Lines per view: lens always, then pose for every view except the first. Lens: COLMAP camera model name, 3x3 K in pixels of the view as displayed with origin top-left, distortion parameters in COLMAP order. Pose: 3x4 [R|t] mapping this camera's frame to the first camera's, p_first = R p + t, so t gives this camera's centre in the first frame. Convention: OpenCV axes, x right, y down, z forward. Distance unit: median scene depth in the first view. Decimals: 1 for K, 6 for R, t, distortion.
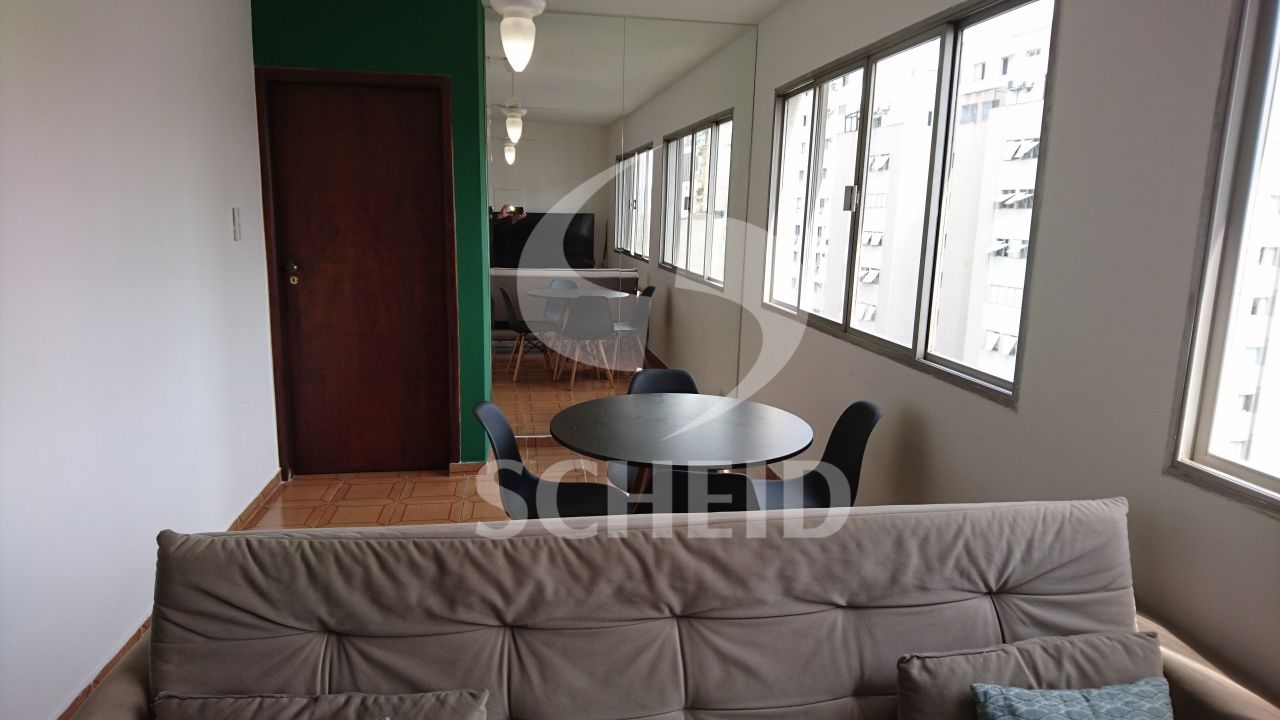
lens RADIAL K [[810.2, 0, 633.5], [0, 810.2, 354.7], [0, 0, 1]] dist [0.002904, -0.022399]
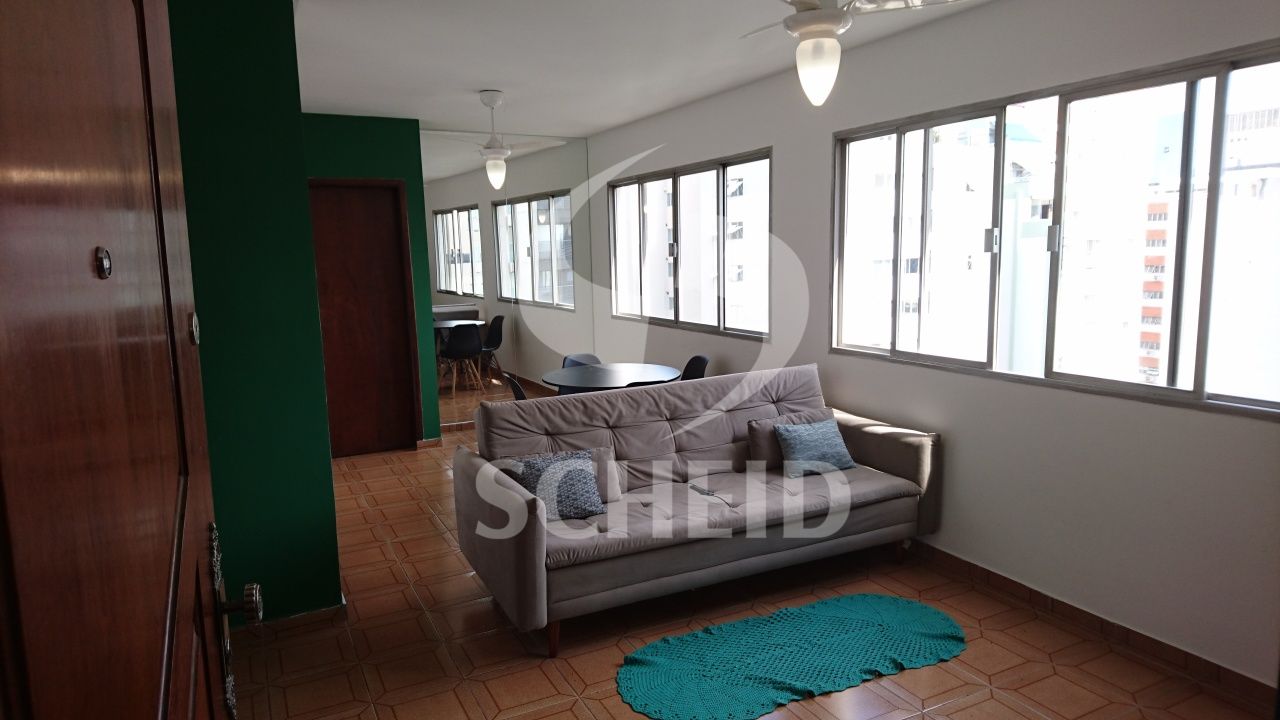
lens RADIAL K [[810.2, 0, 641.0], [0, 810.2, 363.5], [0, 0, 1]] dist [0.002904, -0.022399]
pose [[0.944896, -0.090215, 0.314694, -0.831549], [0.101345, 0.994667, -0.019151, 0.185610], [-0.311288, 0.049988, 0.949000, -1.452374]]
